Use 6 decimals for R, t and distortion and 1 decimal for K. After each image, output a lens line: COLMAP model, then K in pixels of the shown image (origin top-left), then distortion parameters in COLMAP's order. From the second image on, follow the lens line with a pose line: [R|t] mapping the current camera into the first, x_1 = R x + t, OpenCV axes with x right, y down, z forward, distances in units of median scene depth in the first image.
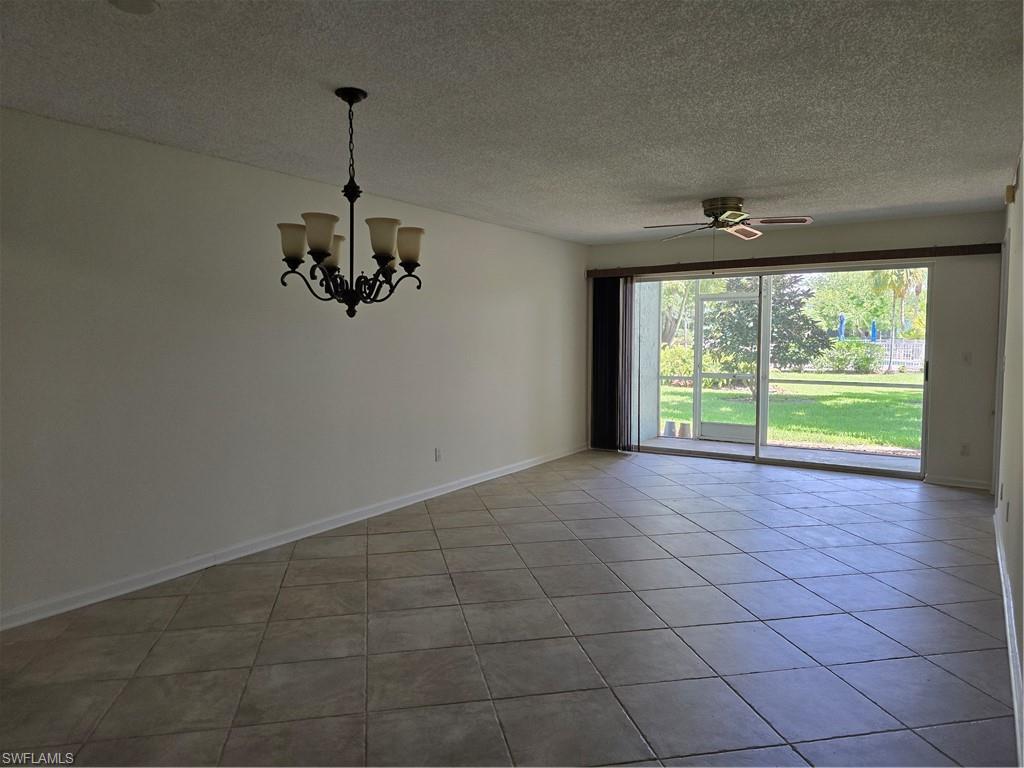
lens RADIAL K [[686.9, 0, 497.3], [0, 686.9, 390.0], [0, 0, 1]] dist [0.050056, -0.045201]
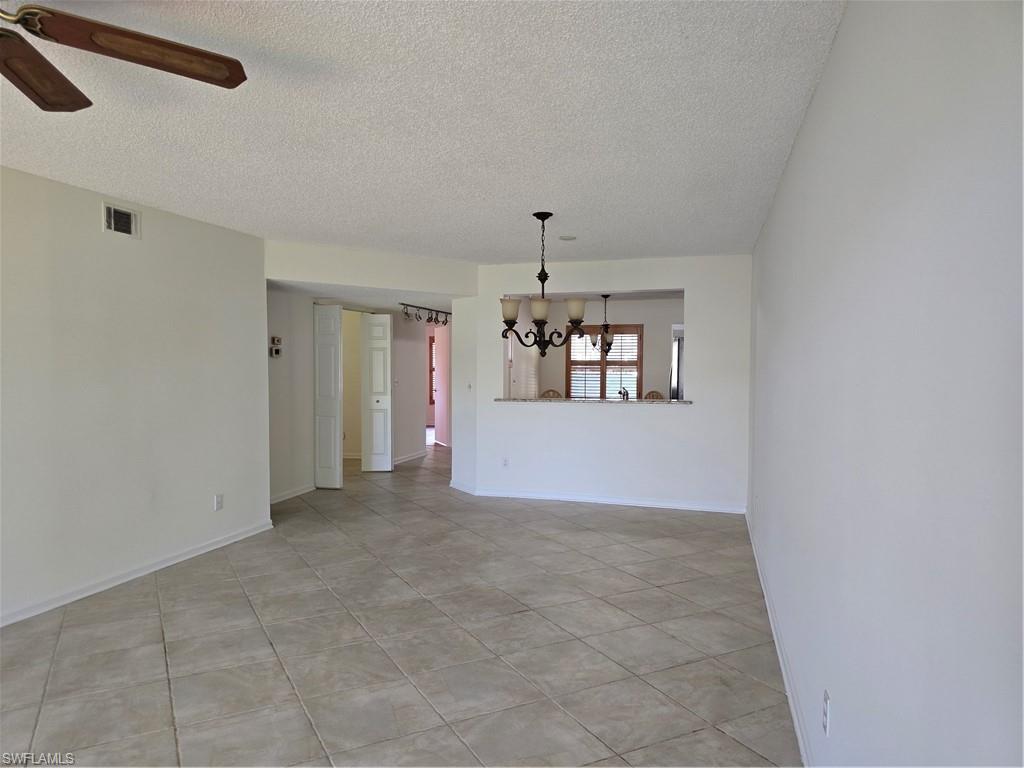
lens RADIAL K [[686.9, 0, 508.0], [0, 686.9, 387.4], [0, 0, 1]] dist [0.050056, -0.045201]
pose [[-0.951954, 0.009934, -0.306081, 0.306371], [-0.025469, 0.993443, 0.111455, -0.187026], [0.305181, 0.113895, -0.945459, 2.191666]]
